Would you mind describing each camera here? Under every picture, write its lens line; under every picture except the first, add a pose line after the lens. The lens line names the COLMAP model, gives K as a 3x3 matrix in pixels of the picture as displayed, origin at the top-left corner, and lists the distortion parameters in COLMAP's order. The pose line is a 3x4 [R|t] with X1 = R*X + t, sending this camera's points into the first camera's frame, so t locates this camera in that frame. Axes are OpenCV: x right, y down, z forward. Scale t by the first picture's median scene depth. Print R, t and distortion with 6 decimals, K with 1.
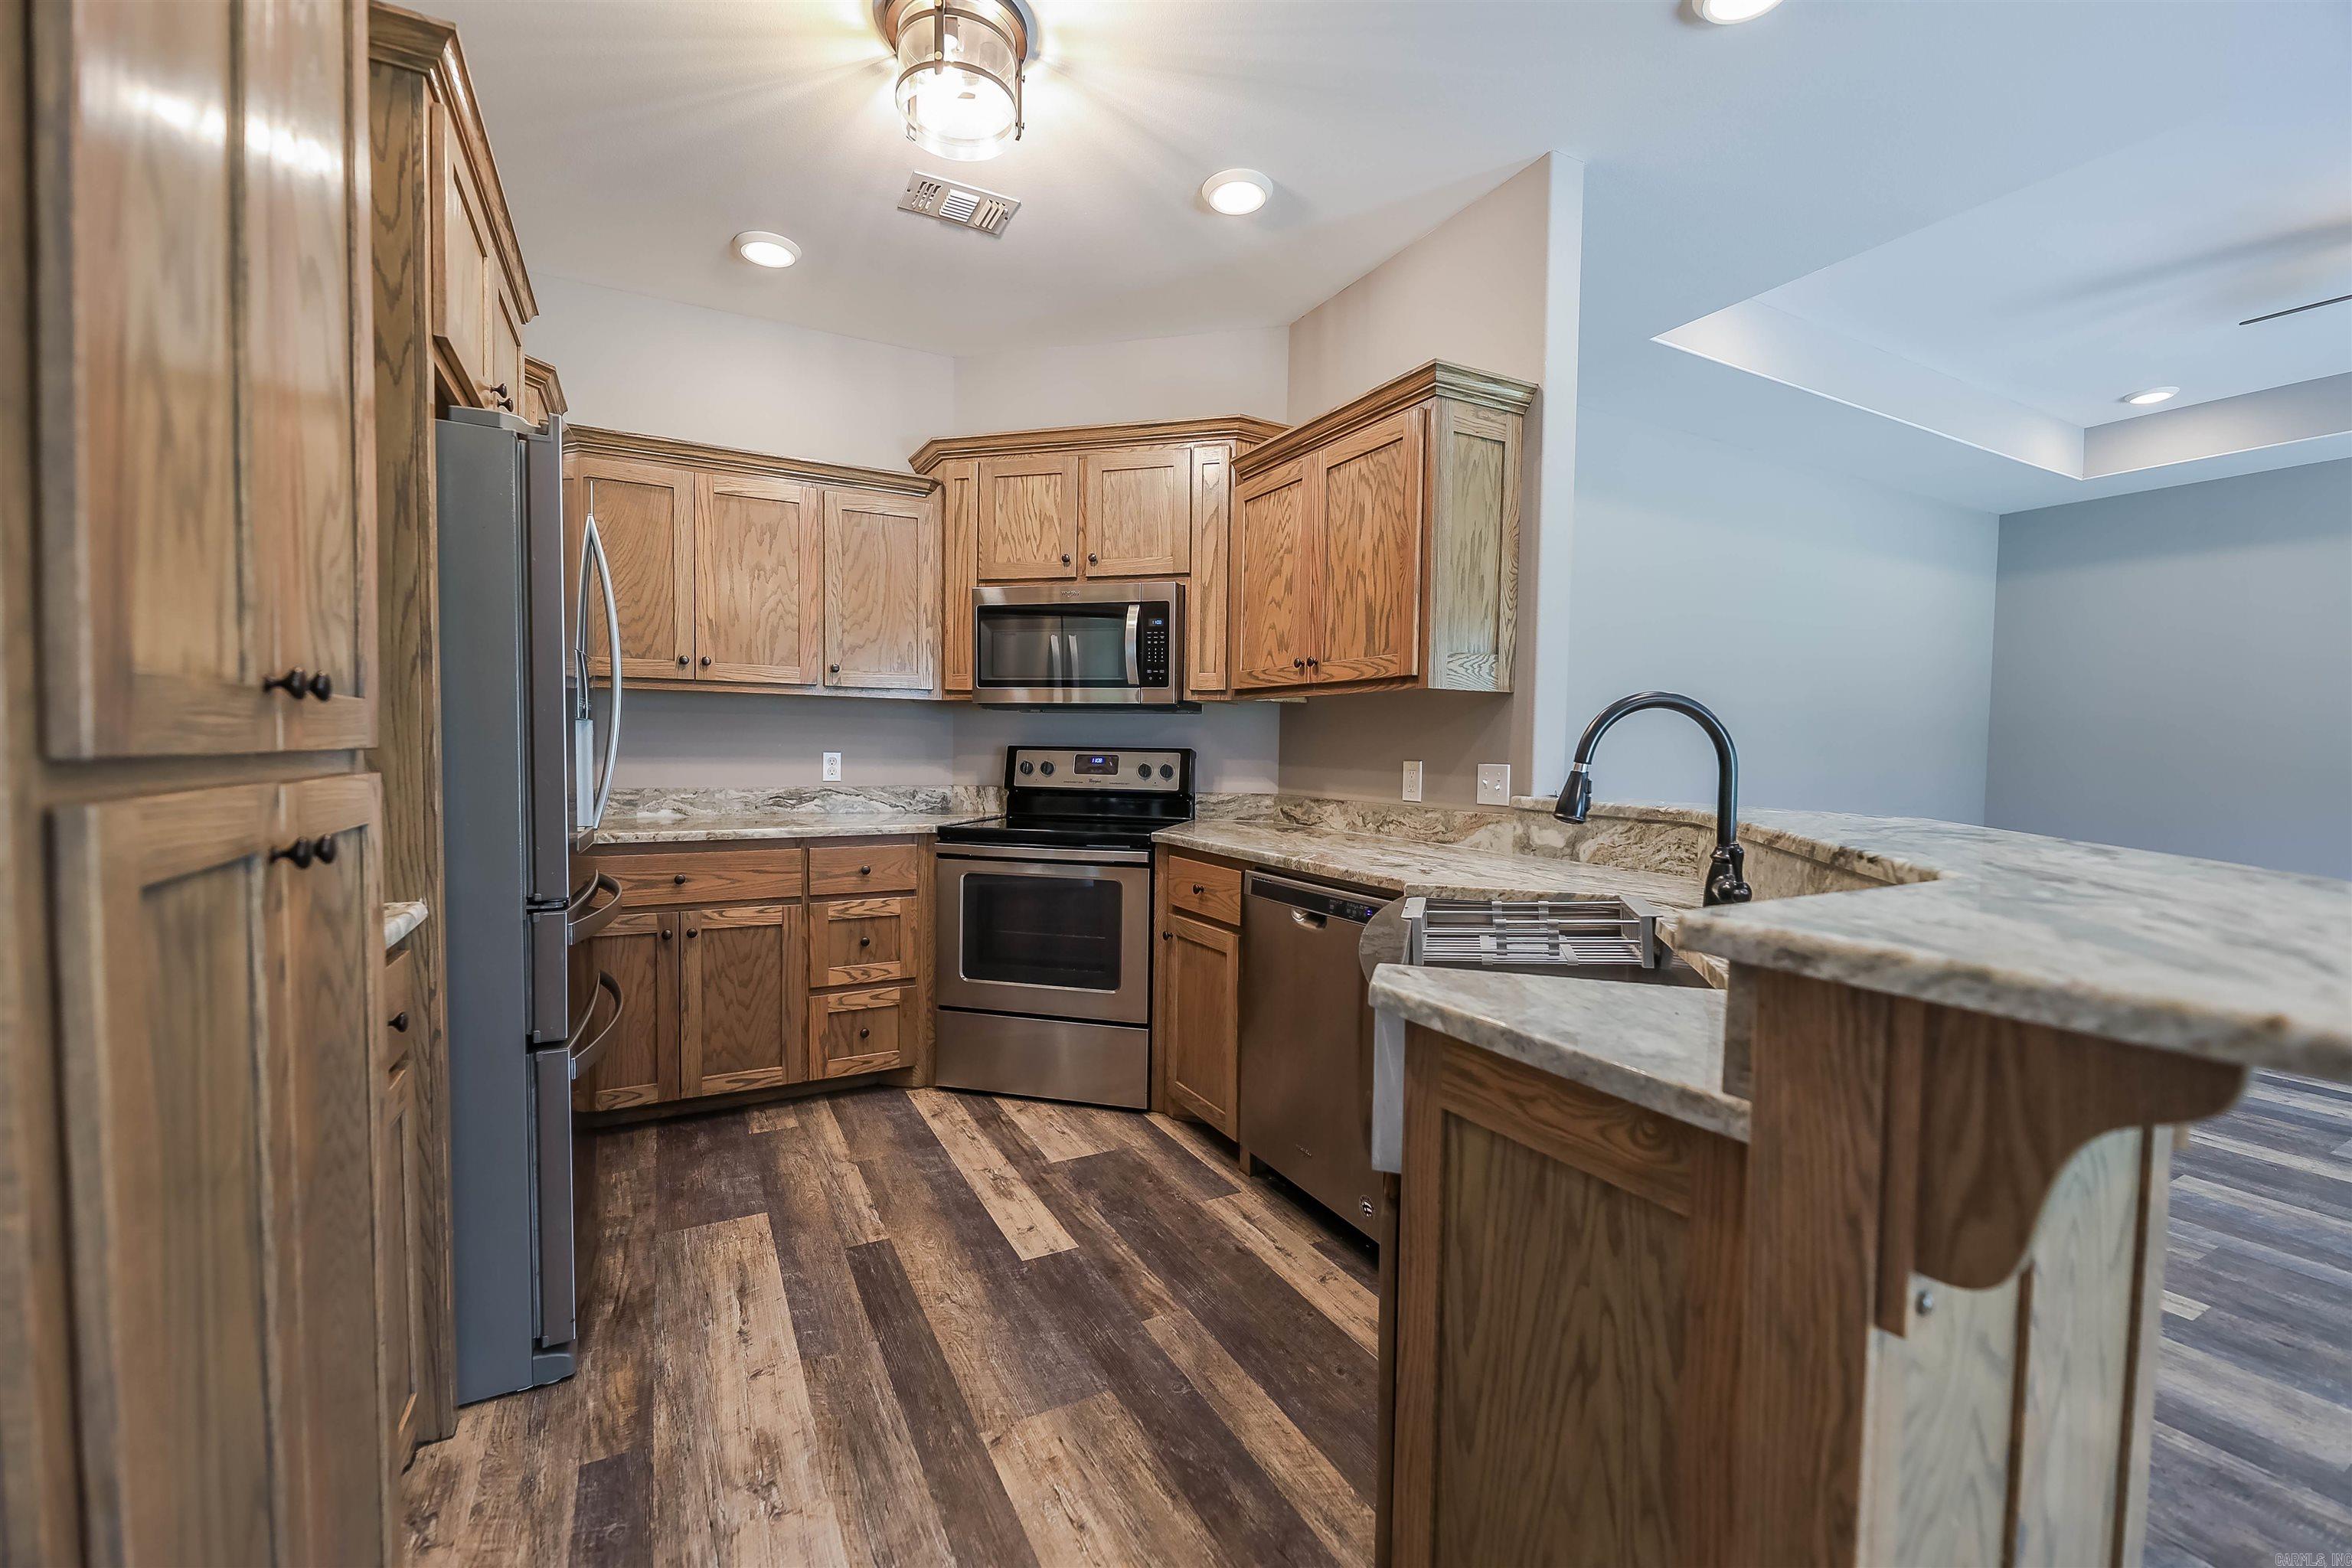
lens RADIAL K [[958.0, 0, 1173.8], [0, 958.0, 787.5], [0, 0, 1]] dist [0.000576, -0.004370]
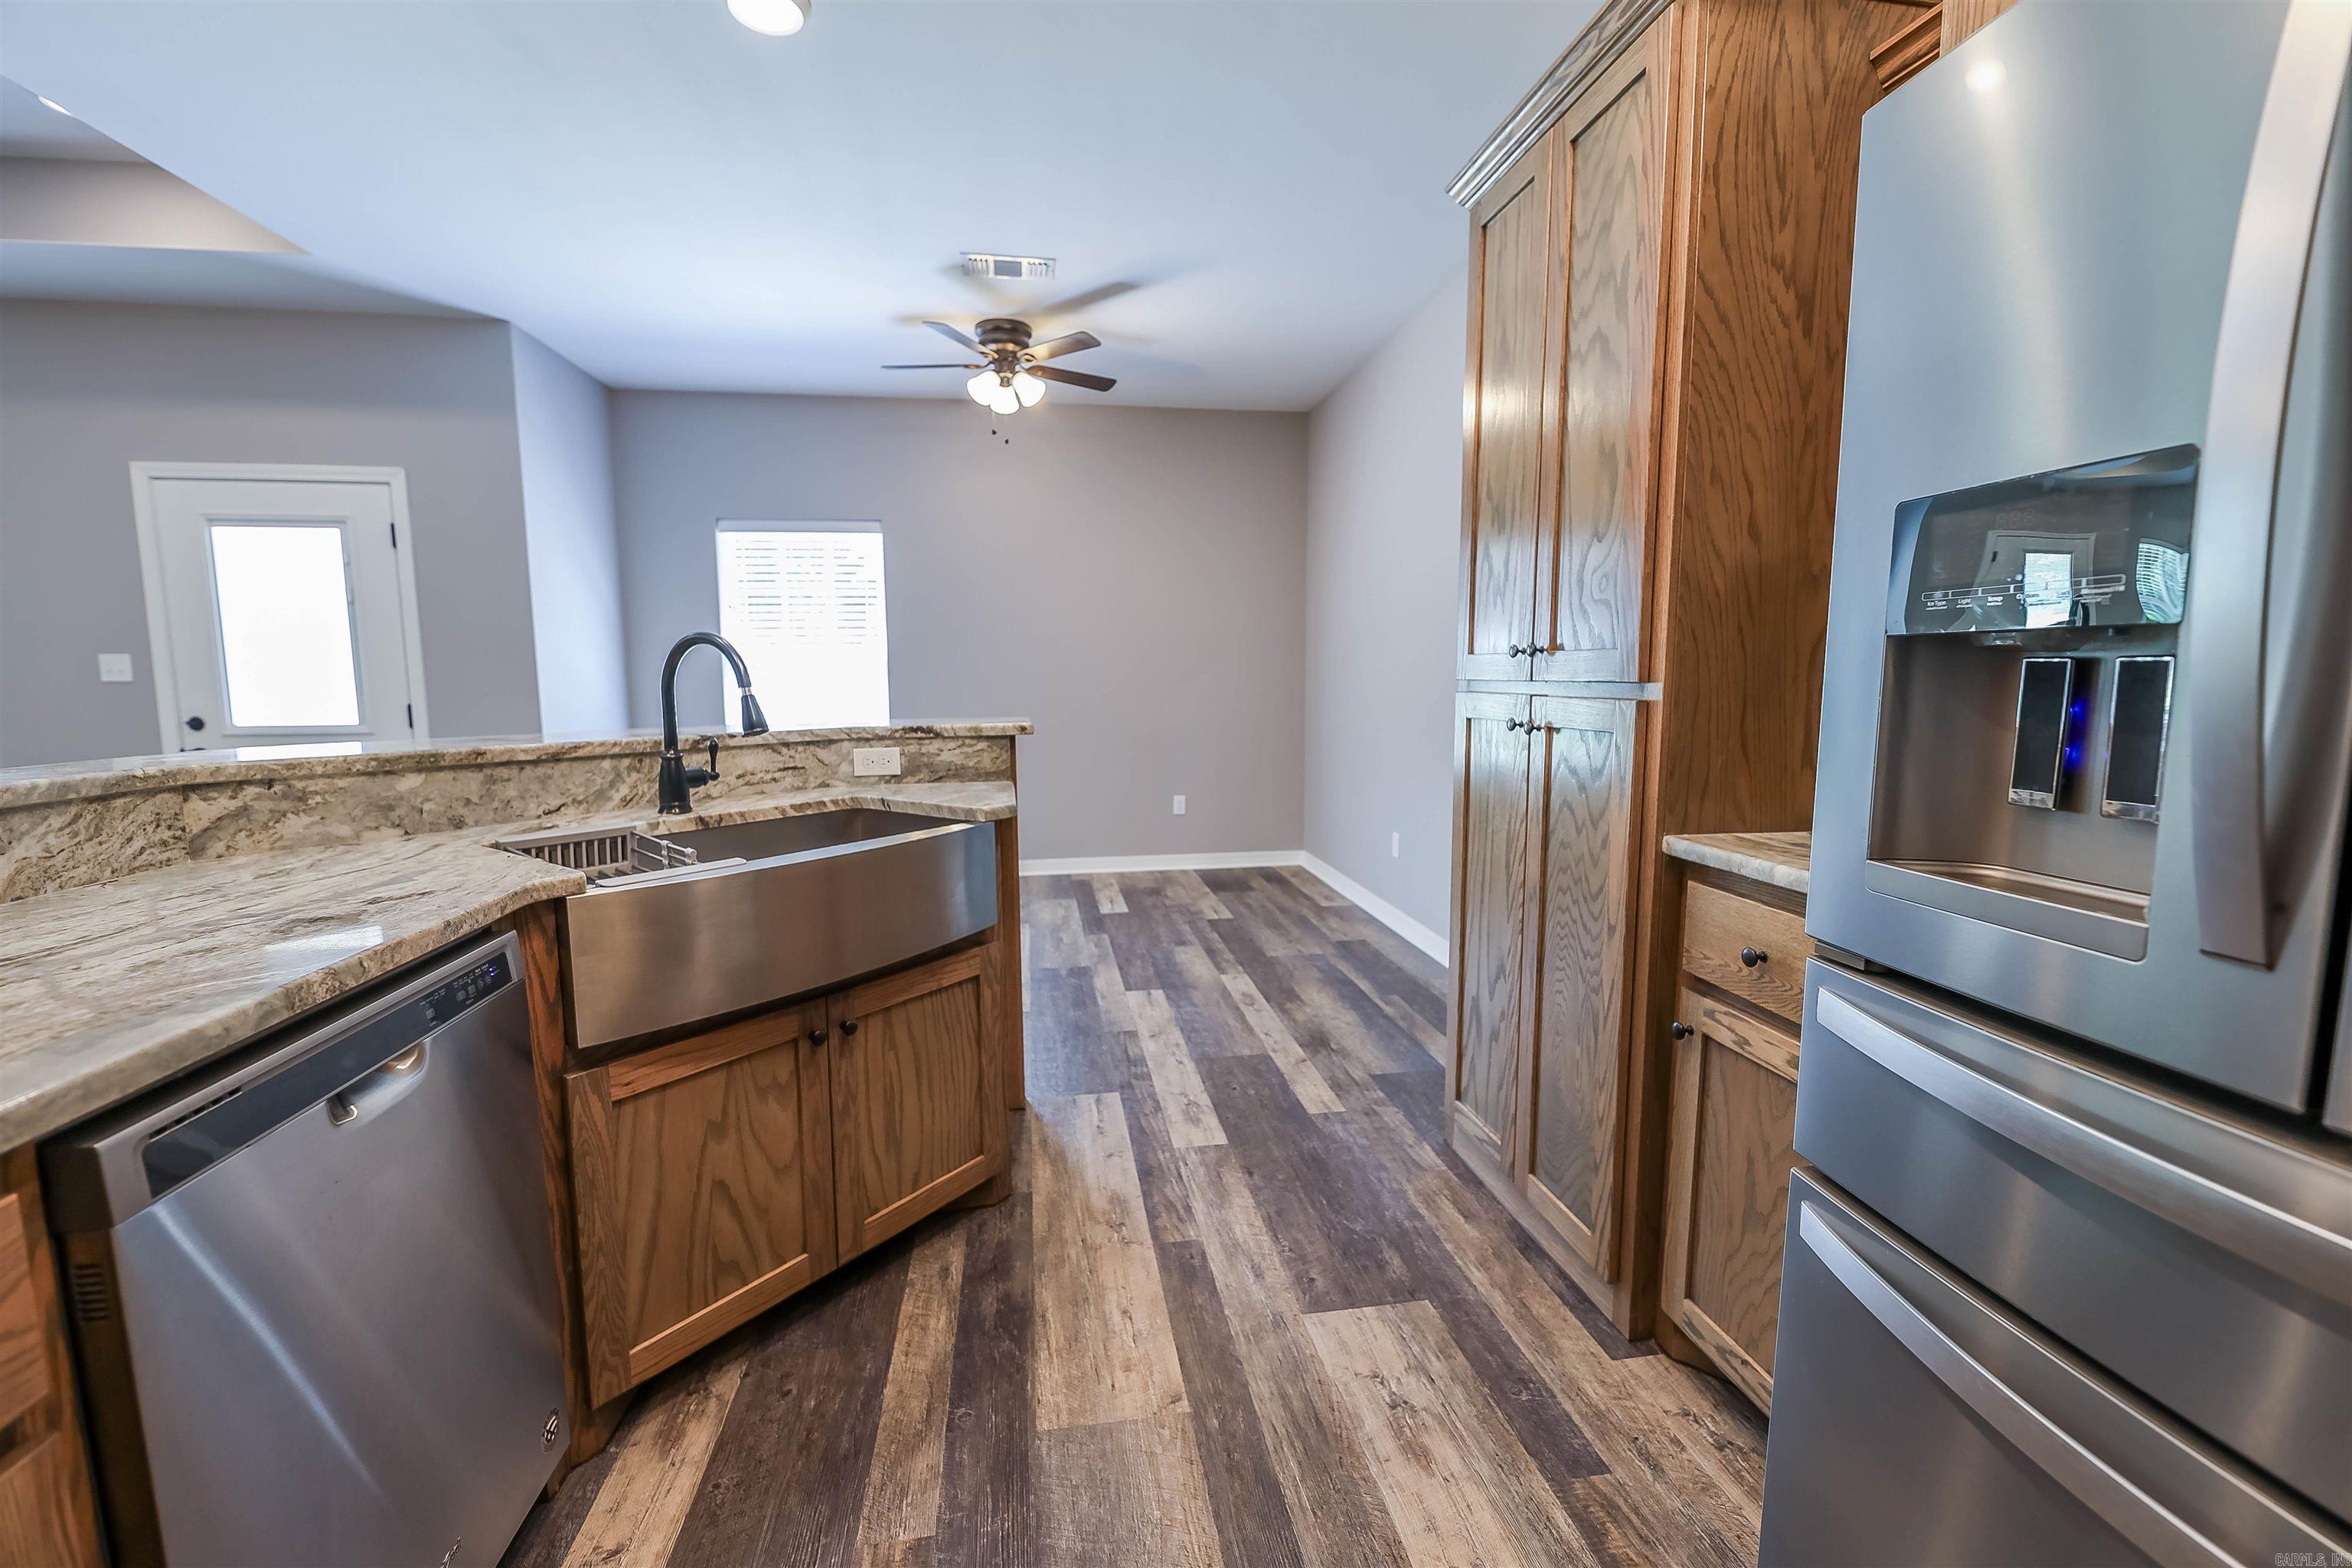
lens RADIAL K [[947.0, 0, 1173.7], [0, 947.0, 780.1], [0, 0, 1]] dist [0.000512, -0.002683]
pose [[-0.943190, -0.044606, 0.329245, -0.340664], [0.008762, 0.987263, 0.158854, -0.064362], [-0.332137, 0.152715, -0.930786, 1.297866]]
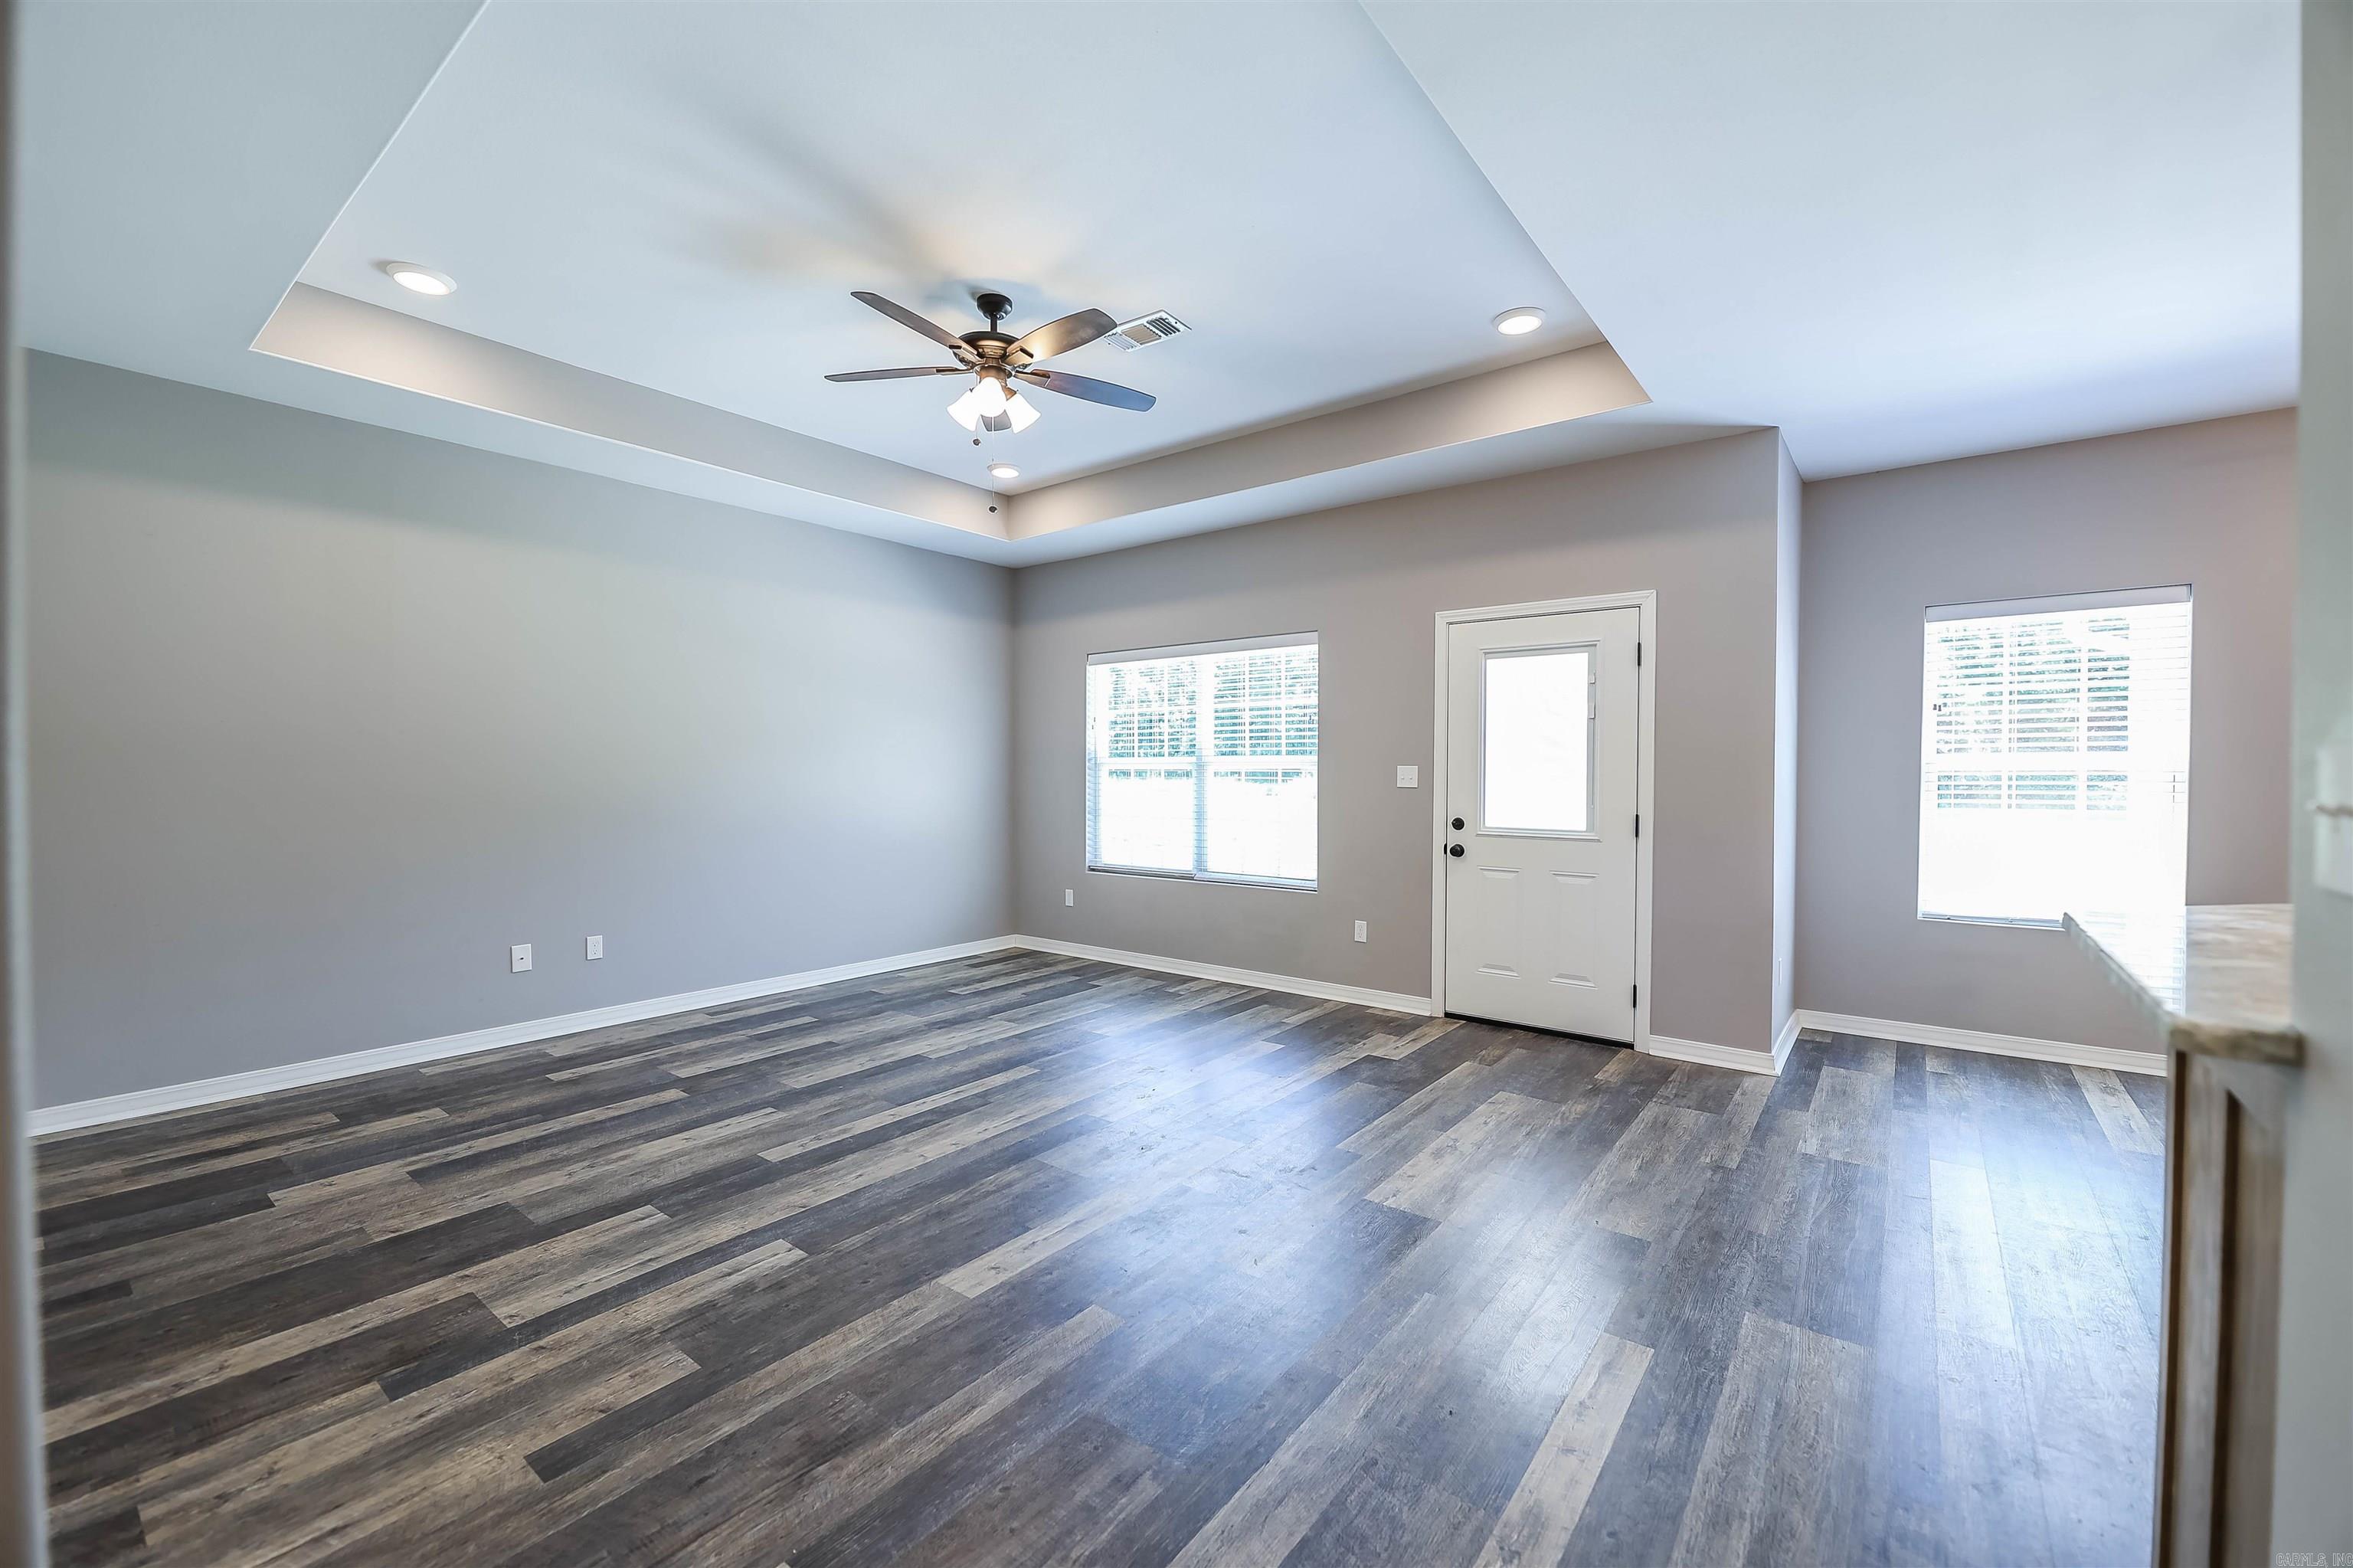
lens RADIAL K [[942.7, 0, 1175.6], [0, 942.7, 783.2], [0, 0, 1]] dist [0.000594, -0.004034]
pose [[-0.406563, -0.027085, 0.913221, 0.328589], [0.033354, 0.998454, 0.044462, -0.109008], [-0.913014, 0.048536, -0.405032, 1.668608]]
